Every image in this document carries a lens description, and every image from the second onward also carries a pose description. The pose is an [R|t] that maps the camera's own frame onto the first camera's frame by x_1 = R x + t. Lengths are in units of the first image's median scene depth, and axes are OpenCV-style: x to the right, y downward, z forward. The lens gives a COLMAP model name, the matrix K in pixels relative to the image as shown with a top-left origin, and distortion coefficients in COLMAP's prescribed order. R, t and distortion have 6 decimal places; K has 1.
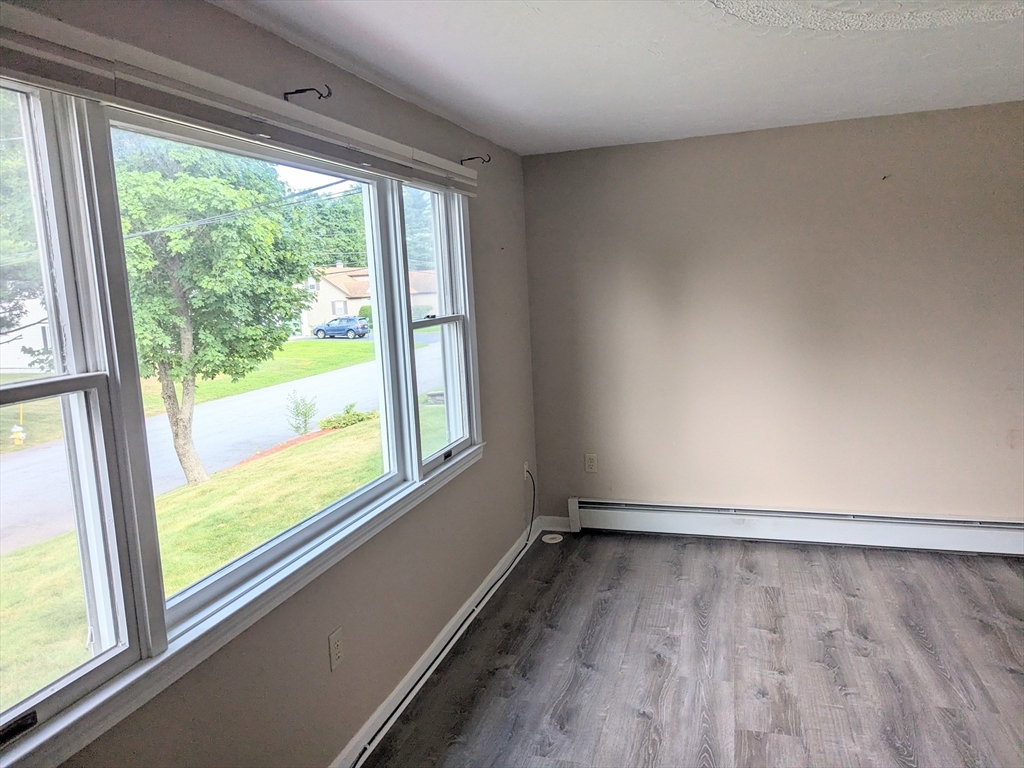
lens RADIAL K [[724.9, 0, 512.0], [0, 724.9, 384.0], [0, 0, 1]] dist [0.051538, -0.051194]
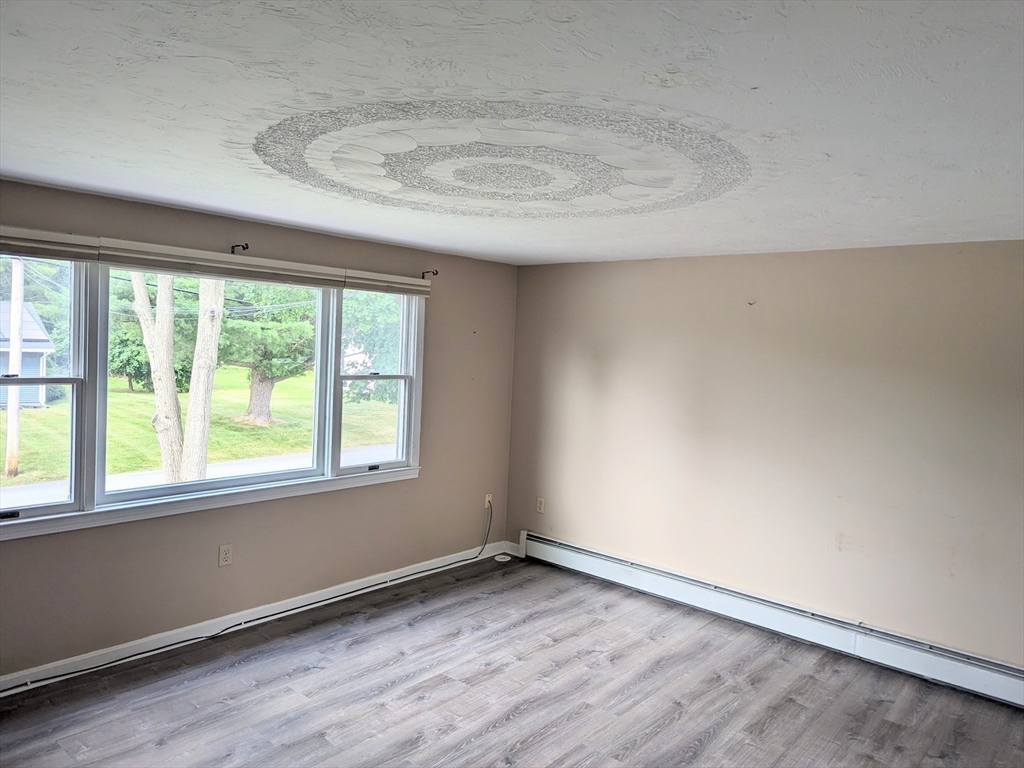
lens RADIAL K [[724.9, 0, 512.0], [0, 724.9, 384.0], [0, 0, 1]] dist [0.051538, -0.051194]
pose [[0.911444, 0.116668, -0.394535, 0.690590], [-0.148745, 0.987528, -0.051603, -0.033691], [0.383594, 0.105718, 0.917431, -0.253244]]
